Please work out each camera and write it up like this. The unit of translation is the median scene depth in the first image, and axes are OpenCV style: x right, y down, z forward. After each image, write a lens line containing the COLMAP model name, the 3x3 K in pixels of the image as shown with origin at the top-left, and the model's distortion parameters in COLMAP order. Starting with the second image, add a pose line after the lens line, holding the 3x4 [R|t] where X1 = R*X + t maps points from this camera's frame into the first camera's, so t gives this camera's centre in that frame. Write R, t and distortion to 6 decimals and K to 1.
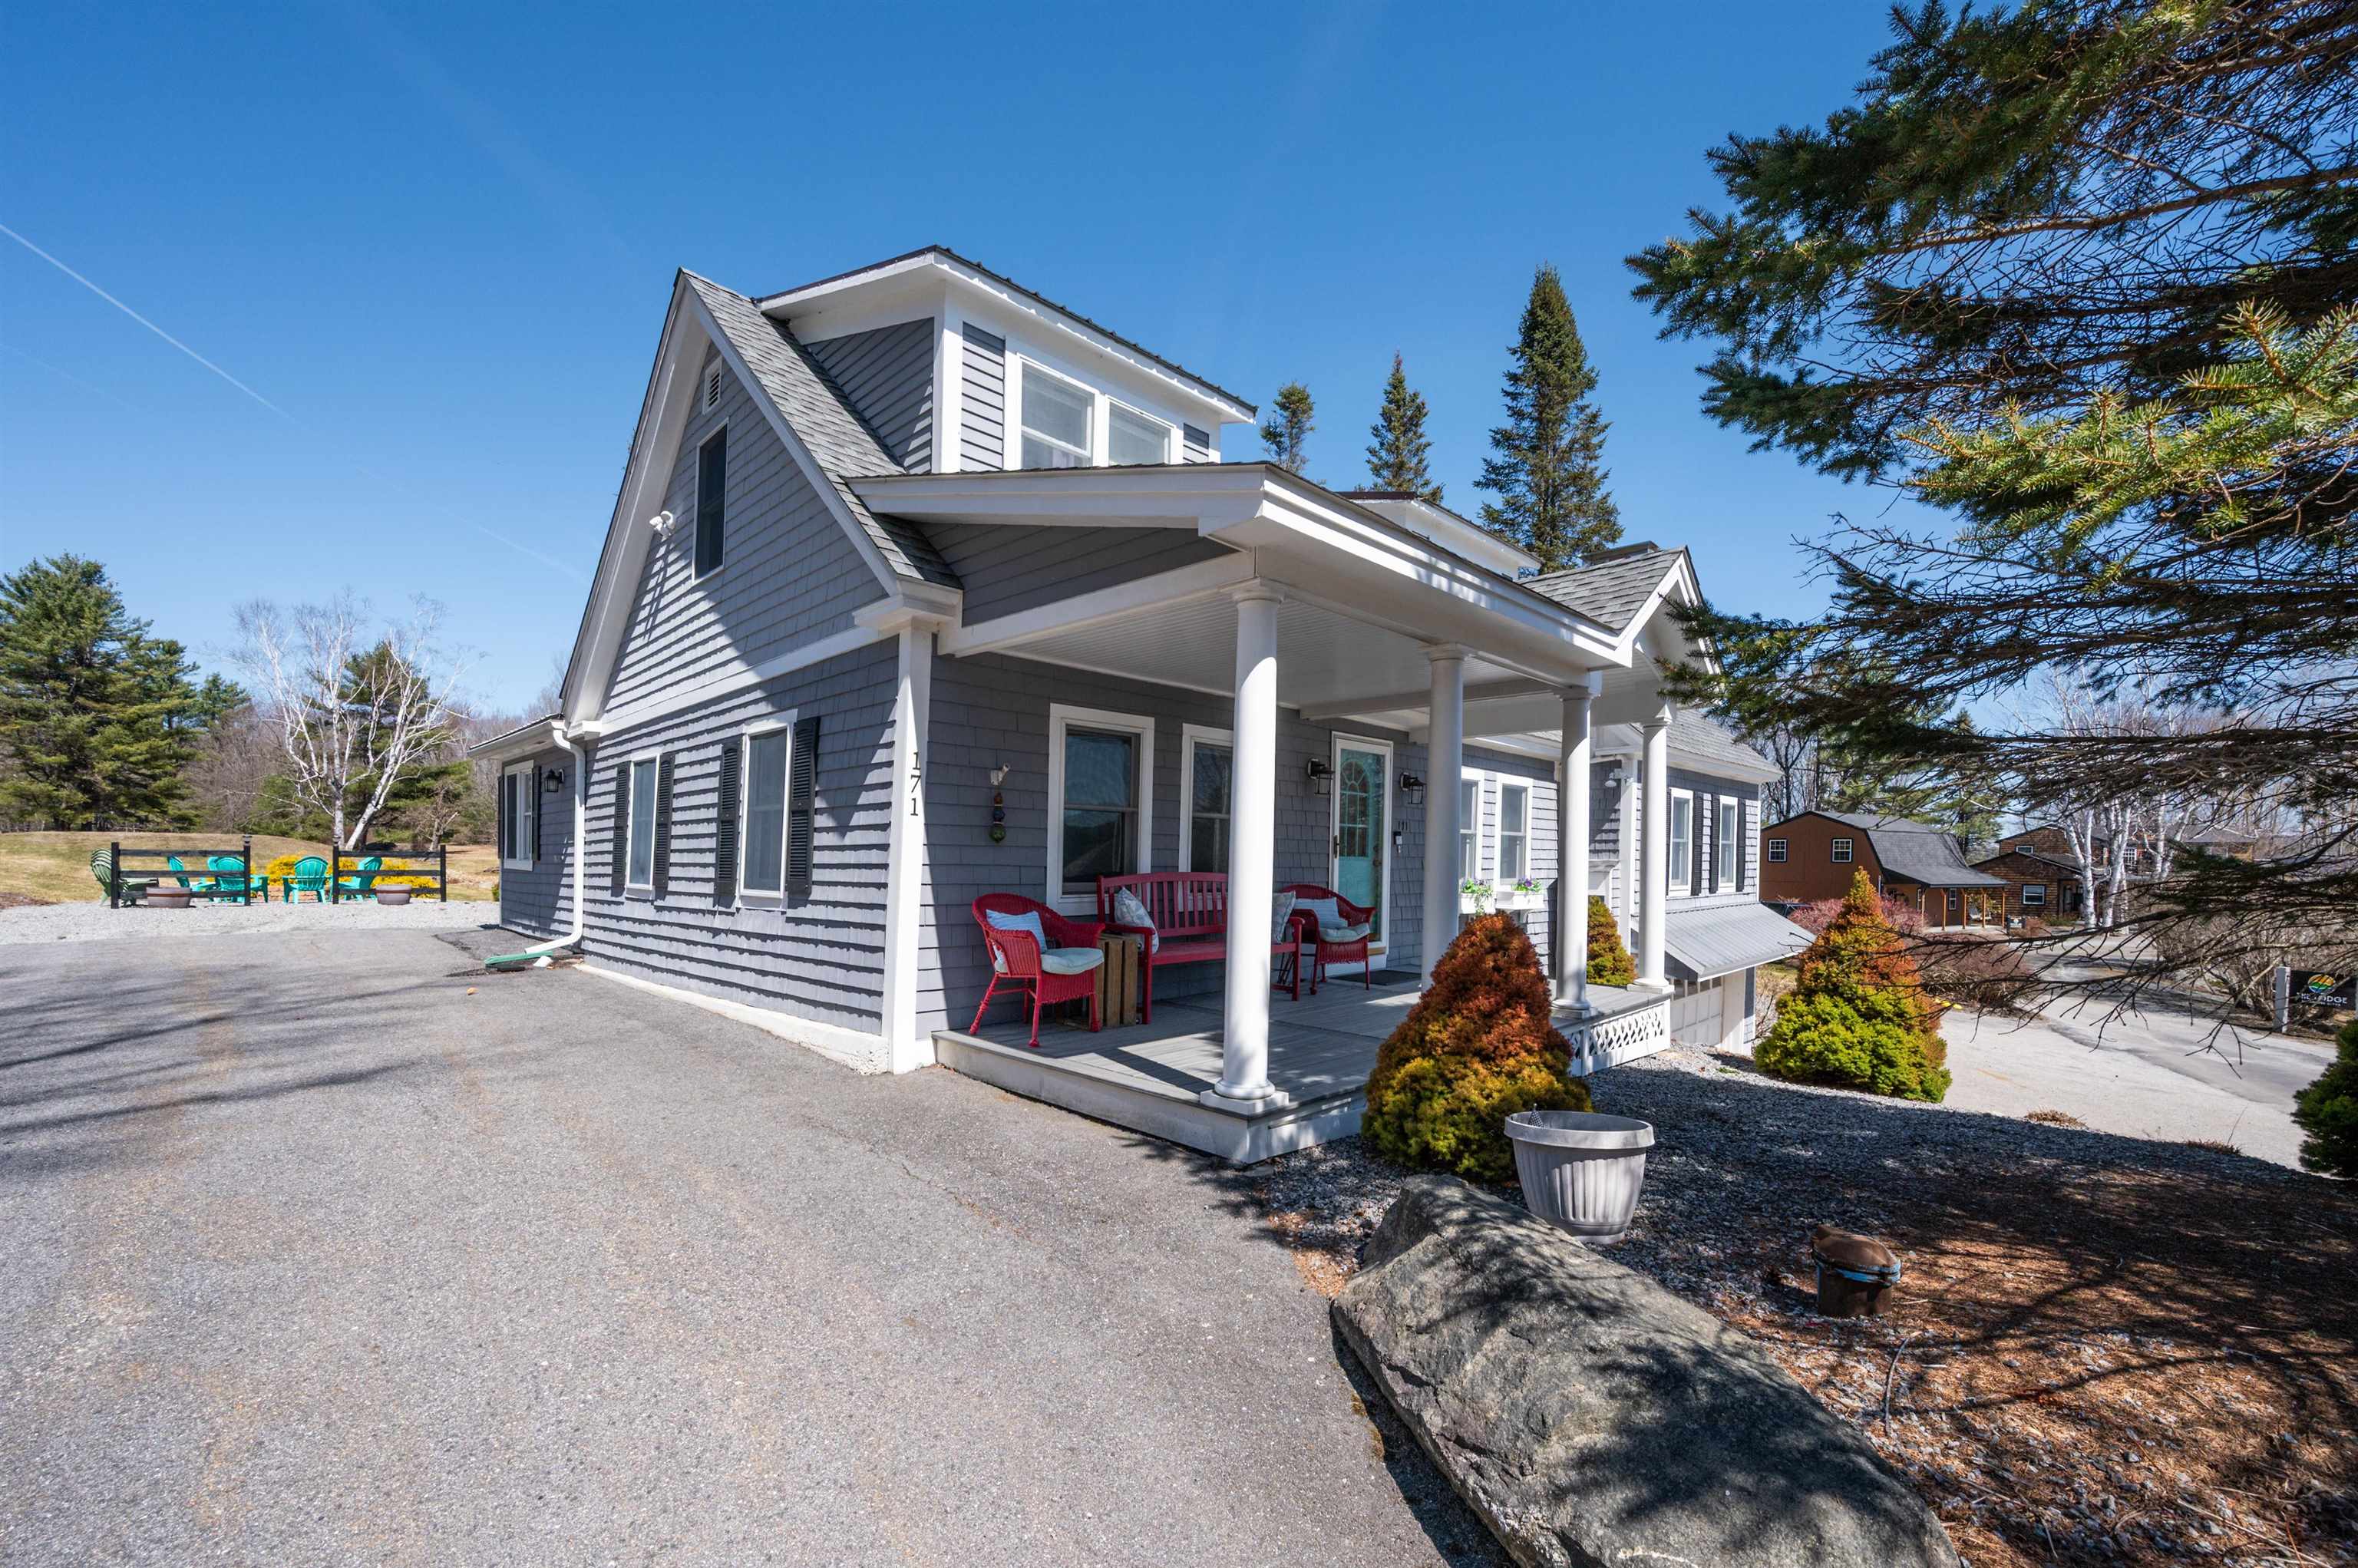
lens RADIAL K [[935.1, 0, 1179.0], [0, 935.1, 784.0], [0, 0, 1]] dist [0.001948, 0.000115]
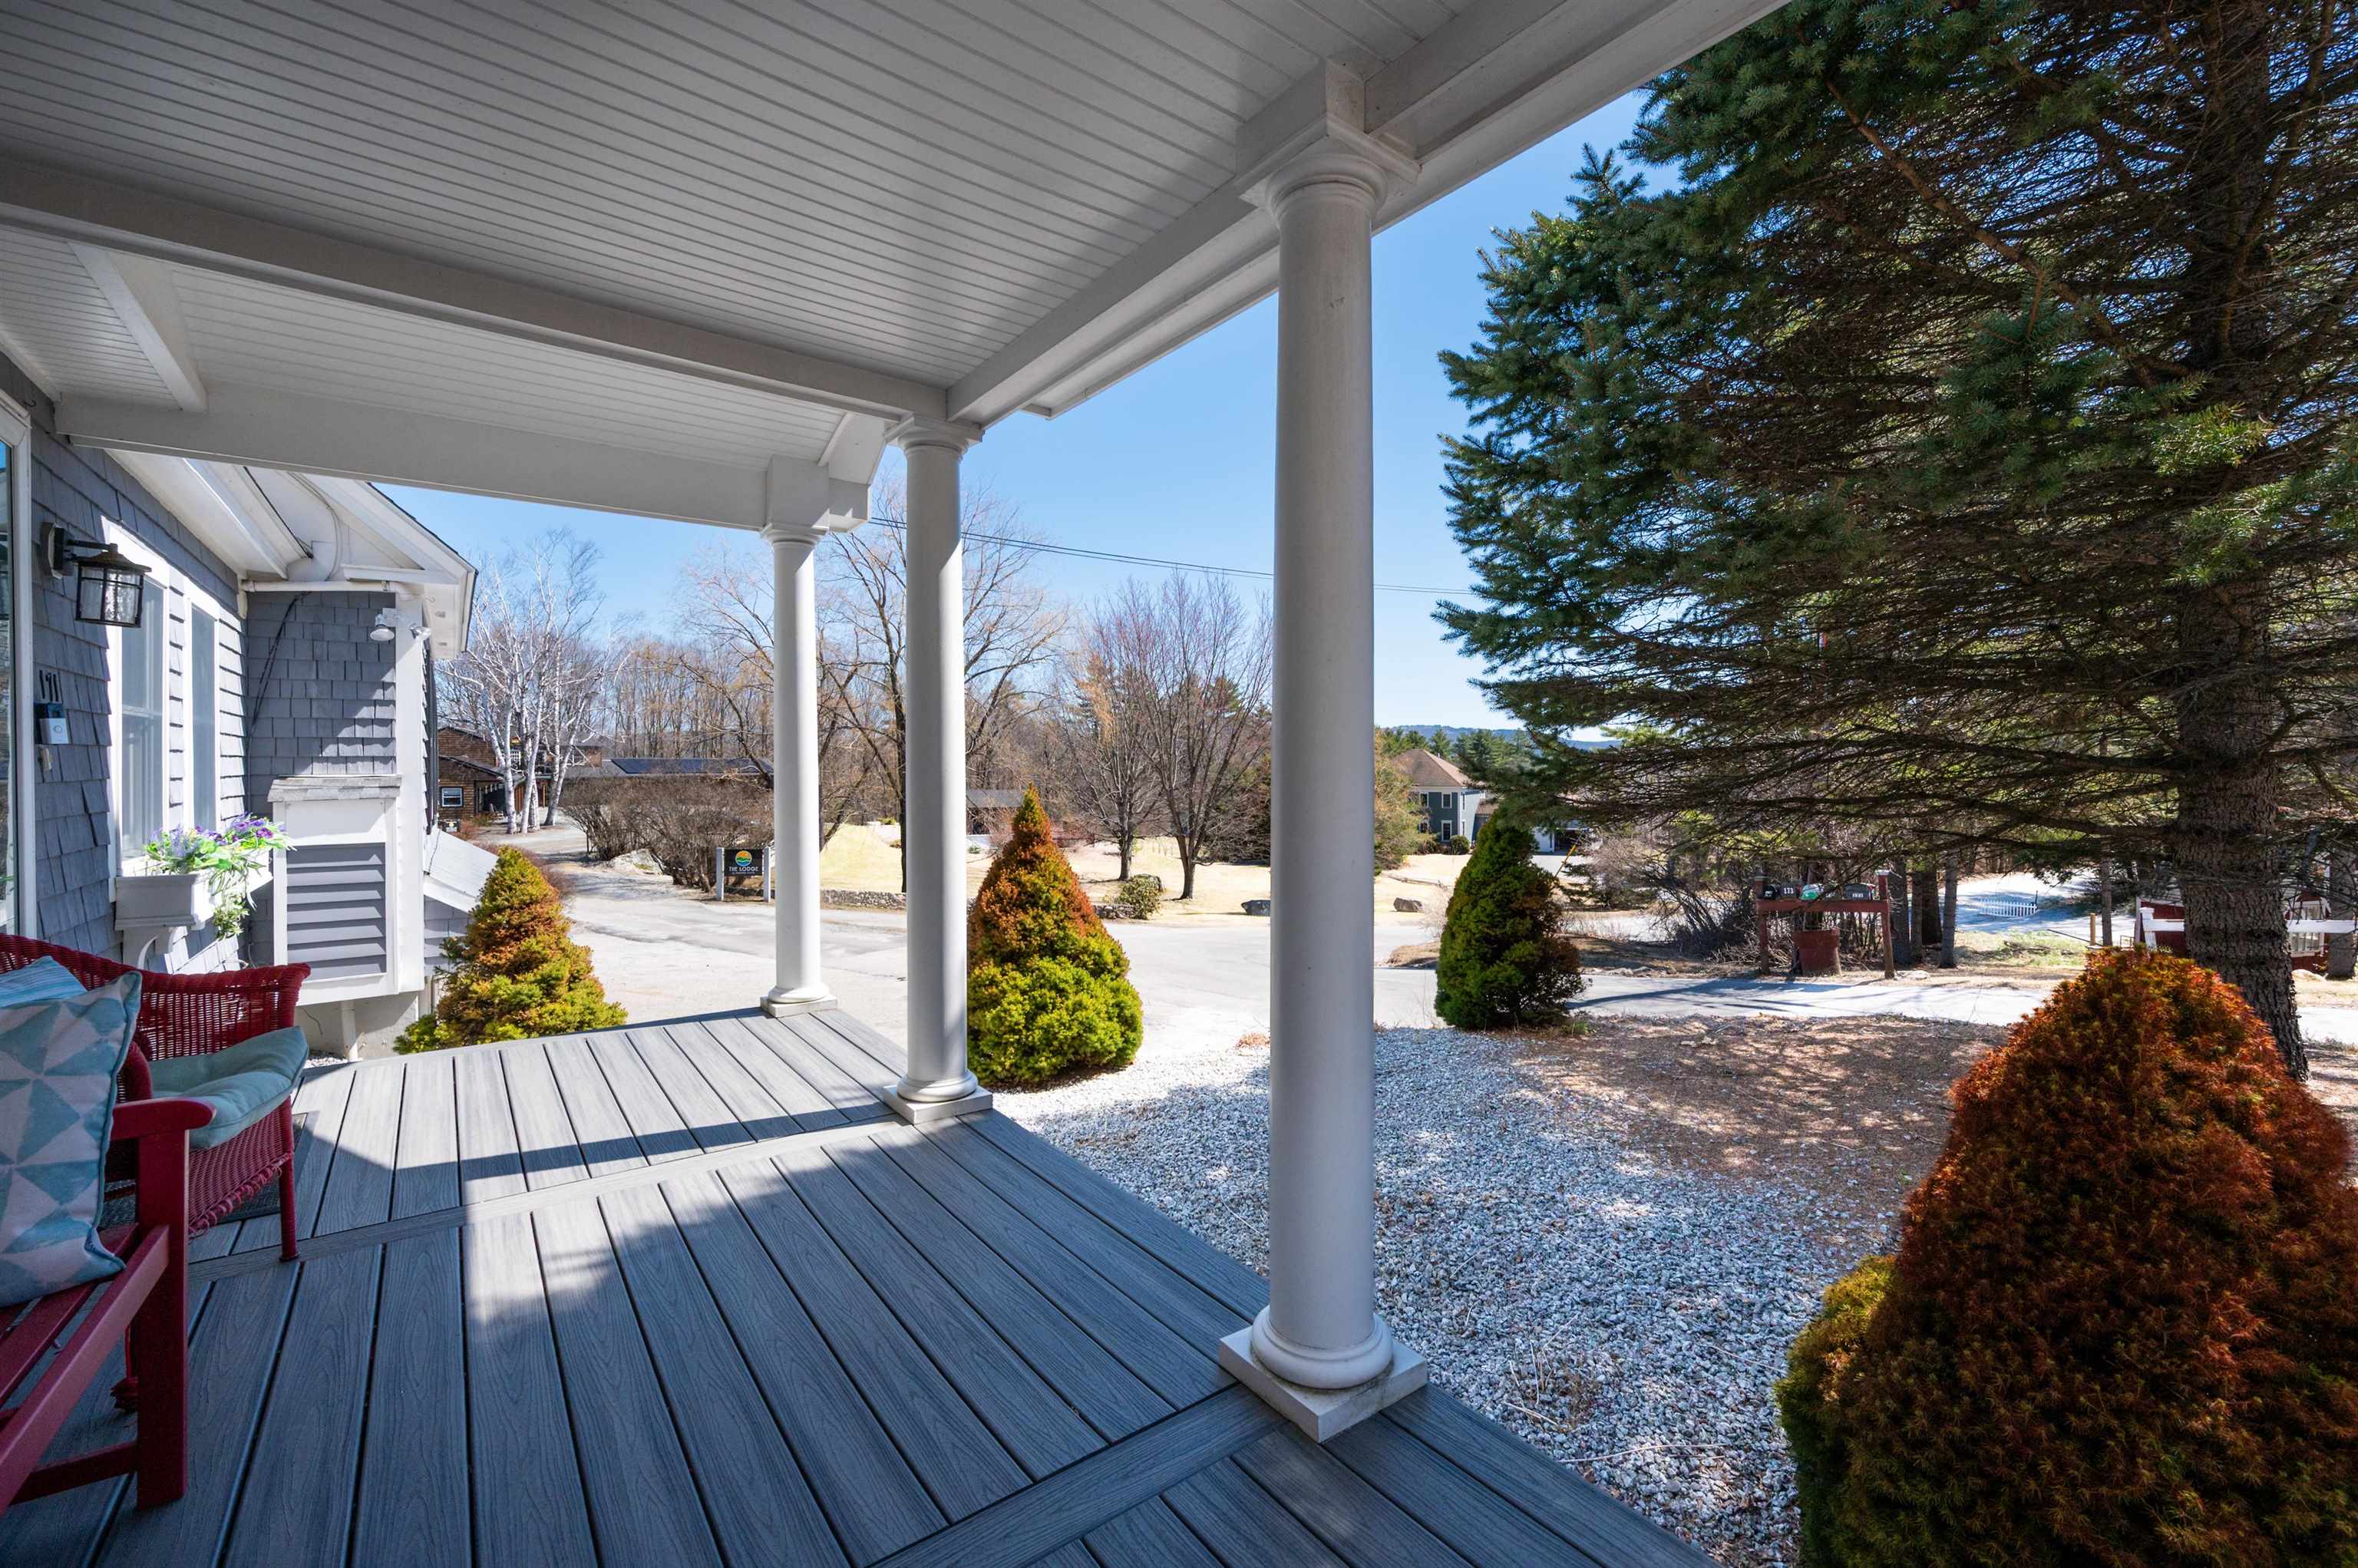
lens RADIAL K [[979.5, 0, 1179.0], [0, 979.5, 784.0], [0, 0, 1]] dist [0.000337, 0.000009]
pose [[0.145656, -0.028190, 0.988934, -0.050726], [-0.074632, 0.996433, 0.039396, 0.045102], [-0.986516, -0.079545, 0.143033, 0.710688]]
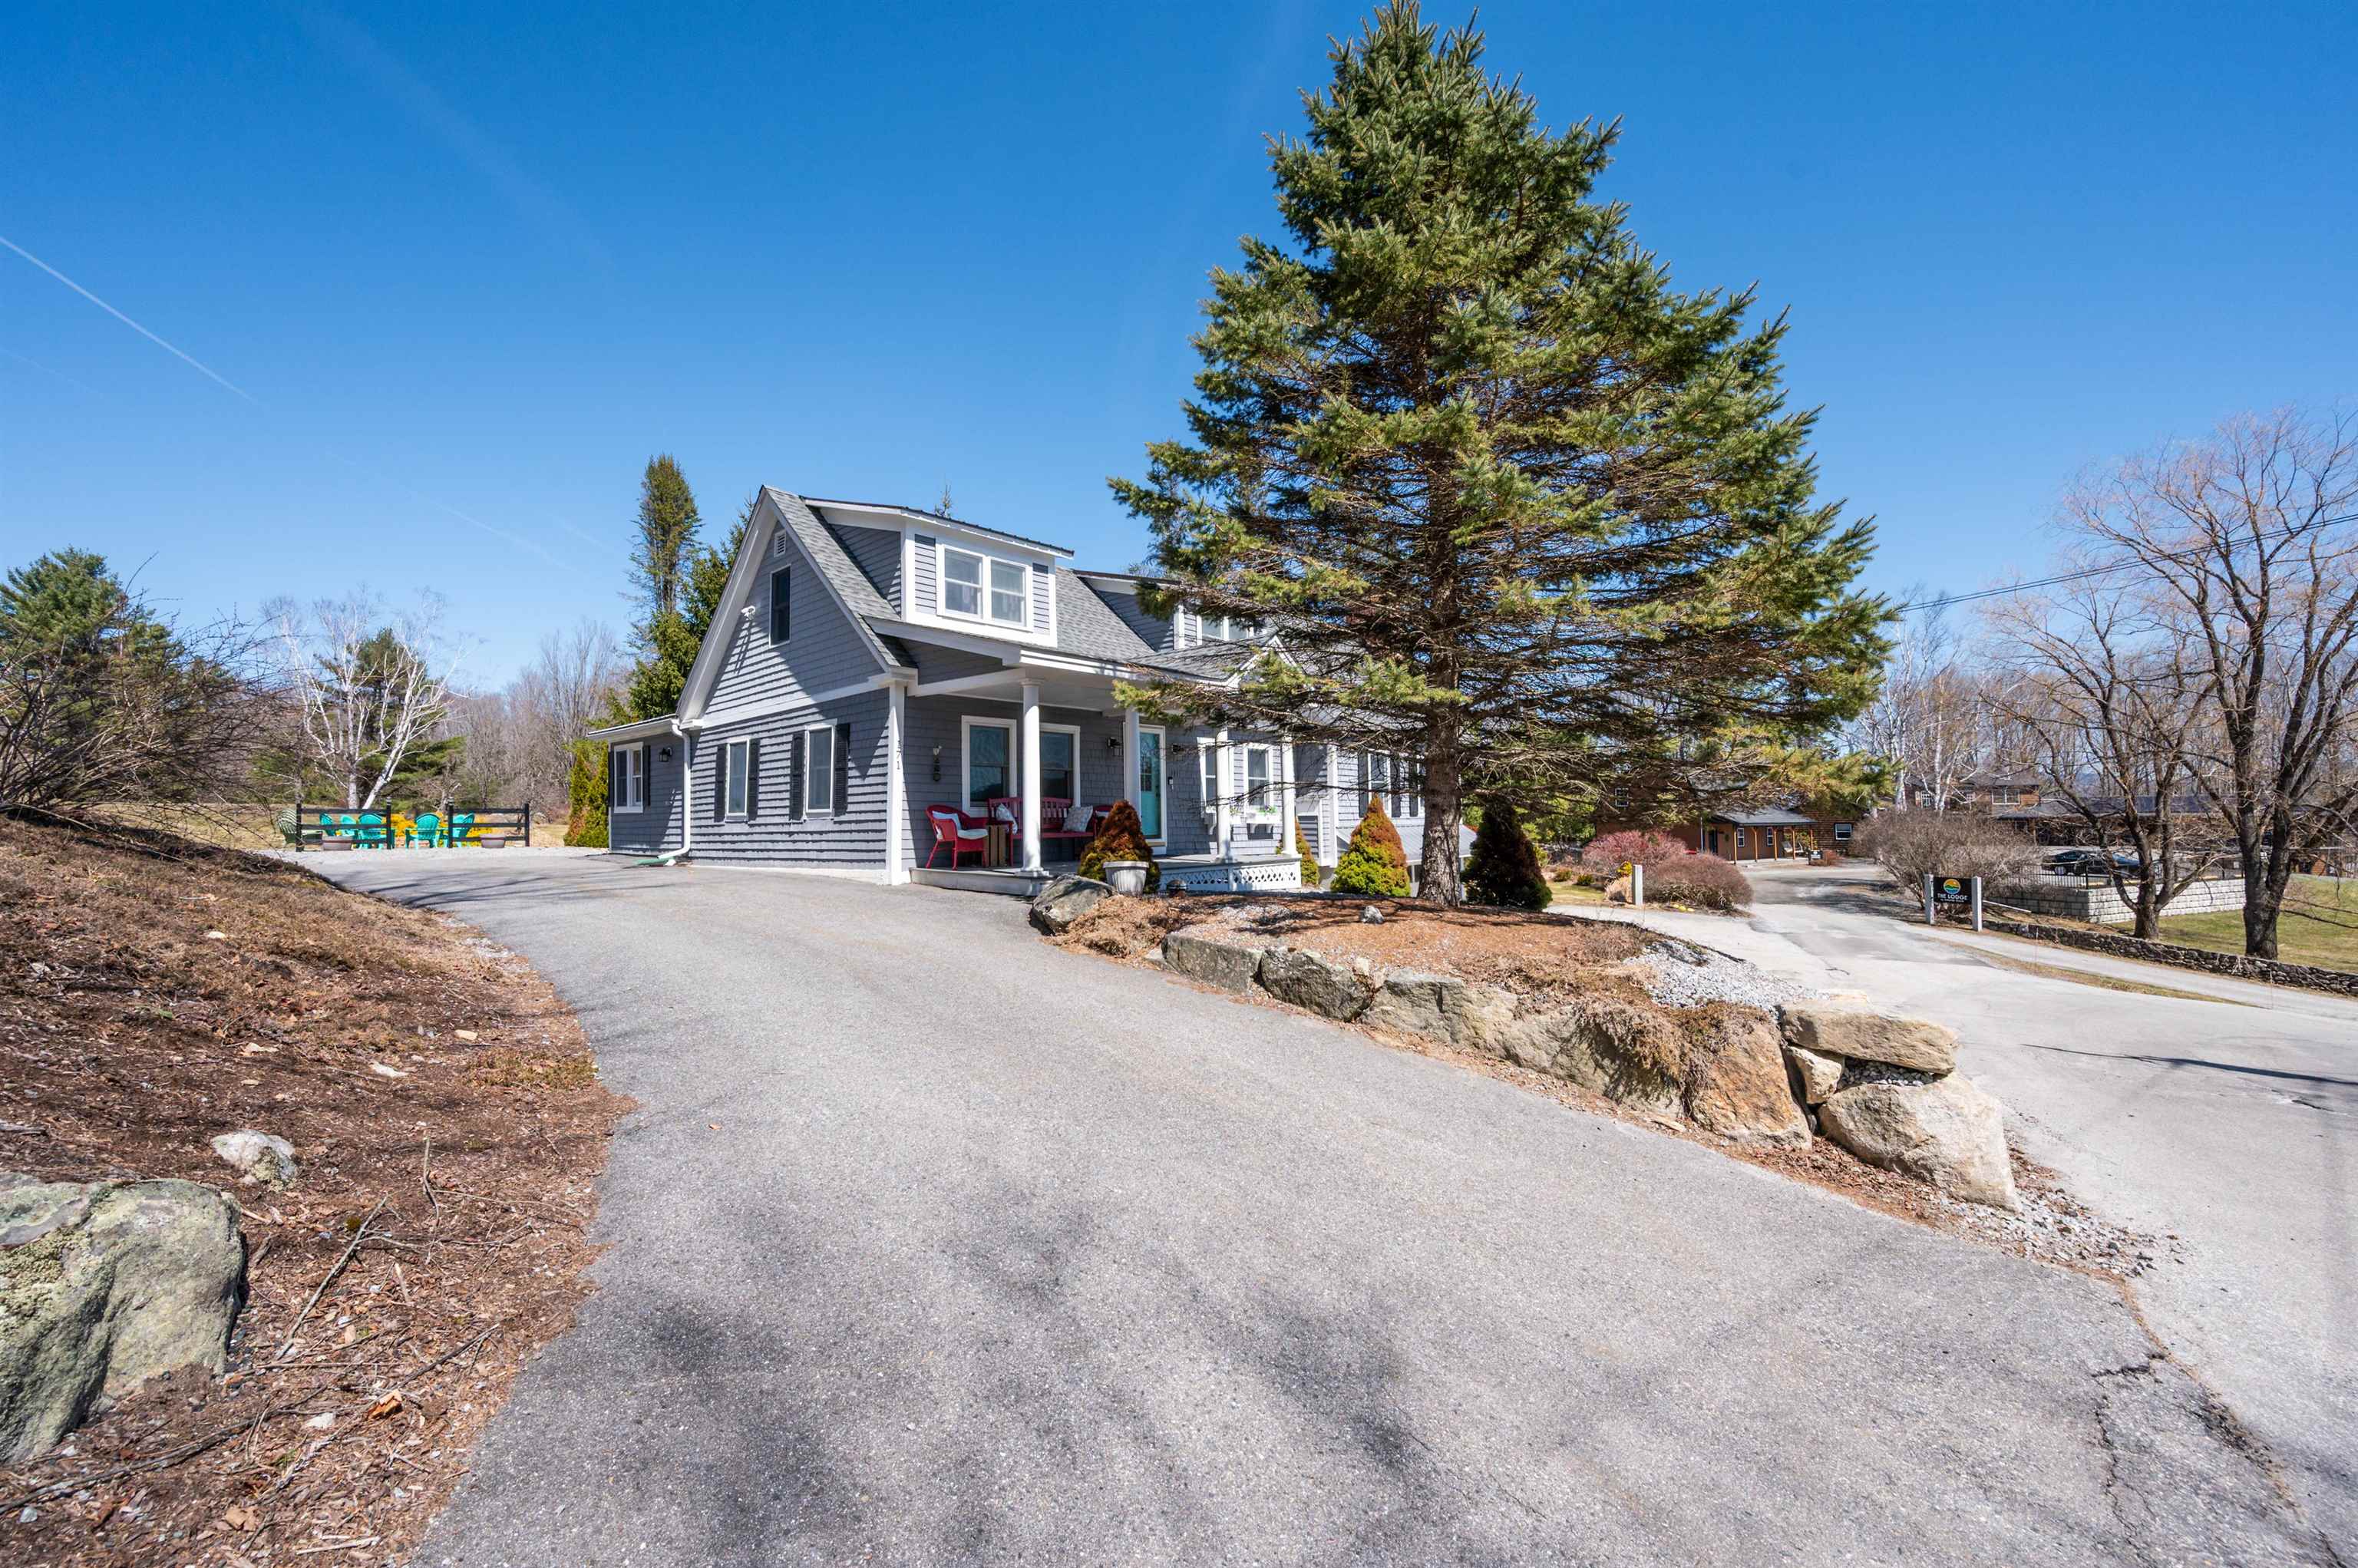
lens RADIAL K [[935.1, 0, 1179.0], [0, 935.1, 784.0], [0, 0, 1]] dist [0.001948, 0.000115]
pose [[0.999024, -0.016062, 0.041137, 0.220606], [0.014399, 0.999079, 0.040420, -0.008438], [-0.041748, -0.039788, 0.998336, -0.947307]]
